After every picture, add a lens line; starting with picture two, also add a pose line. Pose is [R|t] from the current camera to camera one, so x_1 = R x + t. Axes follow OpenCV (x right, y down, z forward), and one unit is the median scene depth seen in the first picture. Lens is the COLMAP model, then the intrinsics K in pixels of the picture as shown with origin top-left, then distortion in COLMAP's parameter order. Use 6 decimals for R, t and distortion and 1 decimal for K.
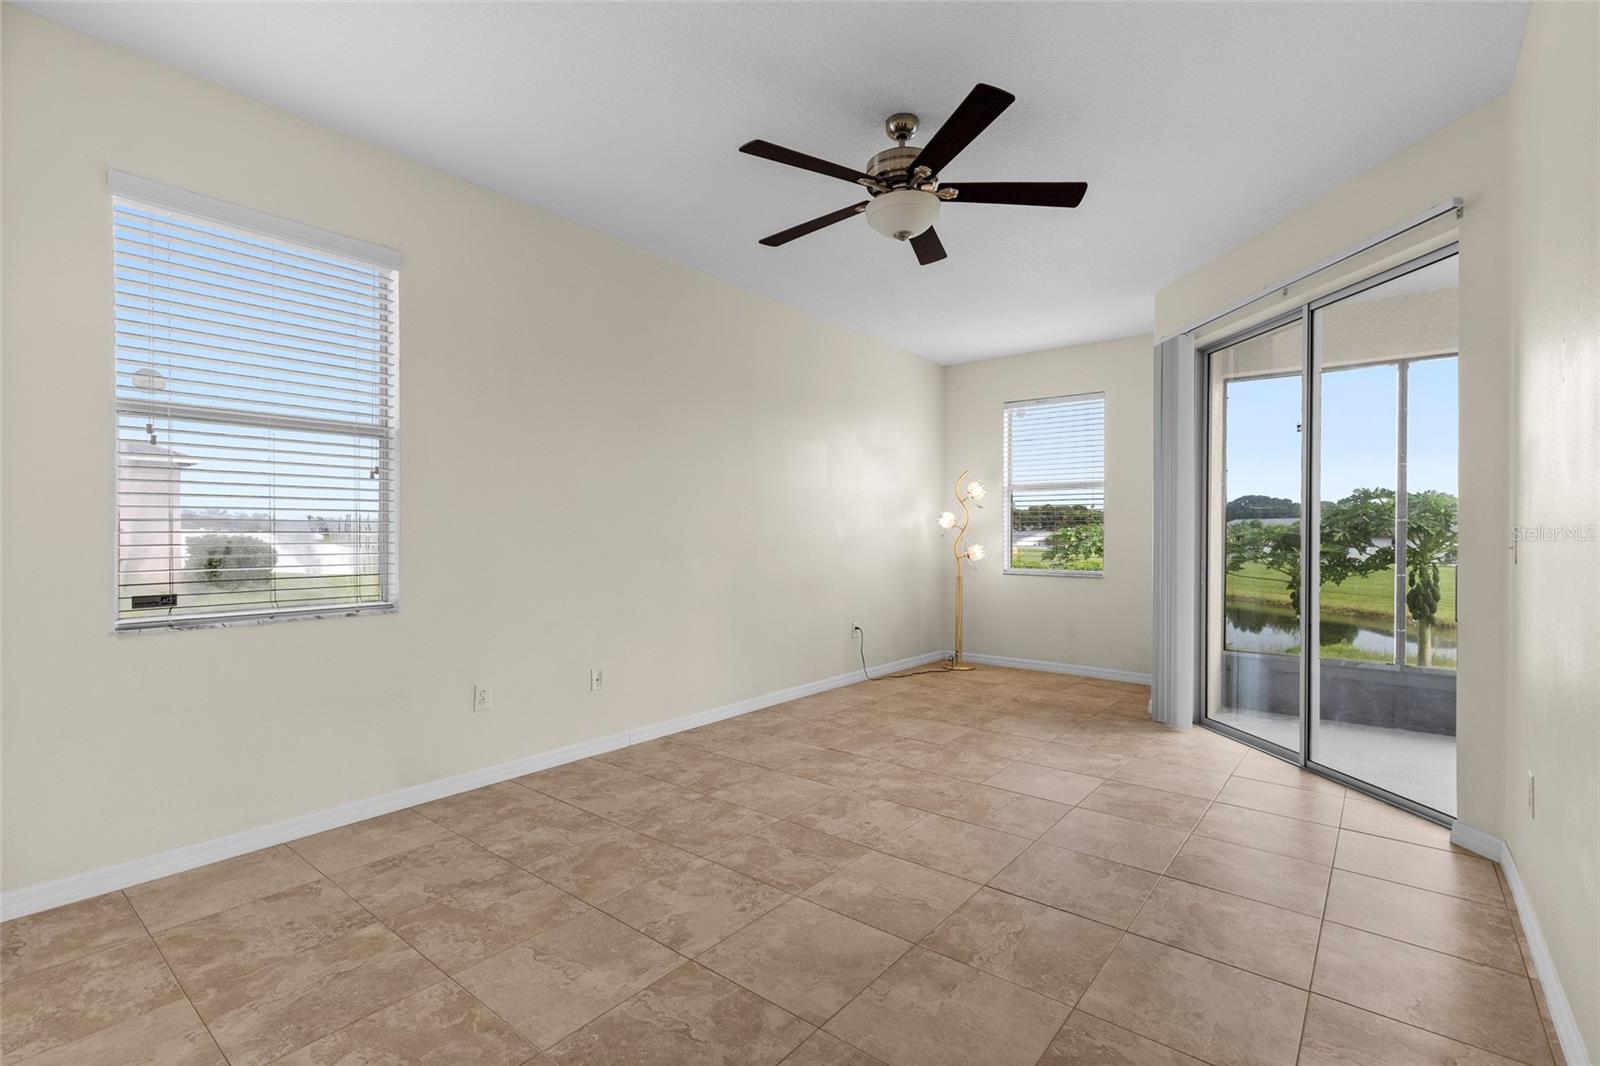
lens RADIAL K [[723.2, 0, 819.7], [0, 723.2, 533.8], [0, 0, 1]] dist [0.000147, -0.000336]
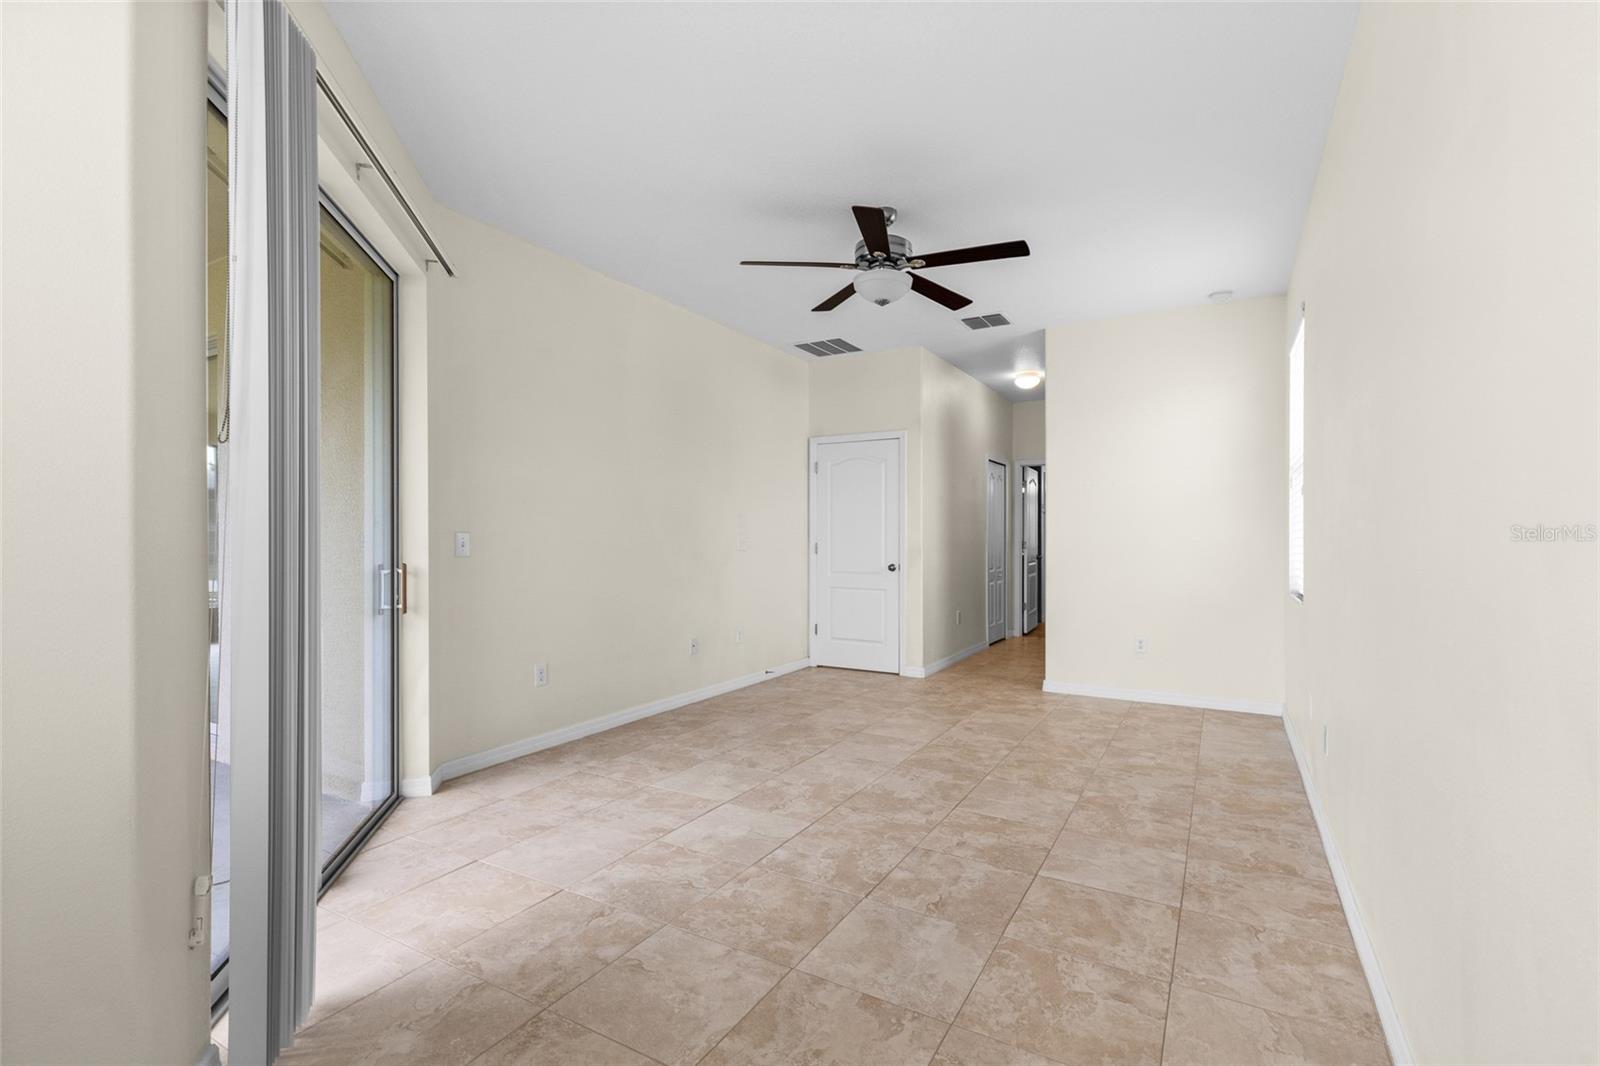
lens RADIAL K [[723.2, 0, 819.7], [0, 723.2, 533.8], [0, 0, 1]] dist [0.000147, -0.000336]
pose [[-0.987799, -0.002853, -0.155705, 0.344428], [-0.001999, 0.999982, -0.005636, 0.000111], [0.155719, -0.005256, -0.987787, 1.836382]]
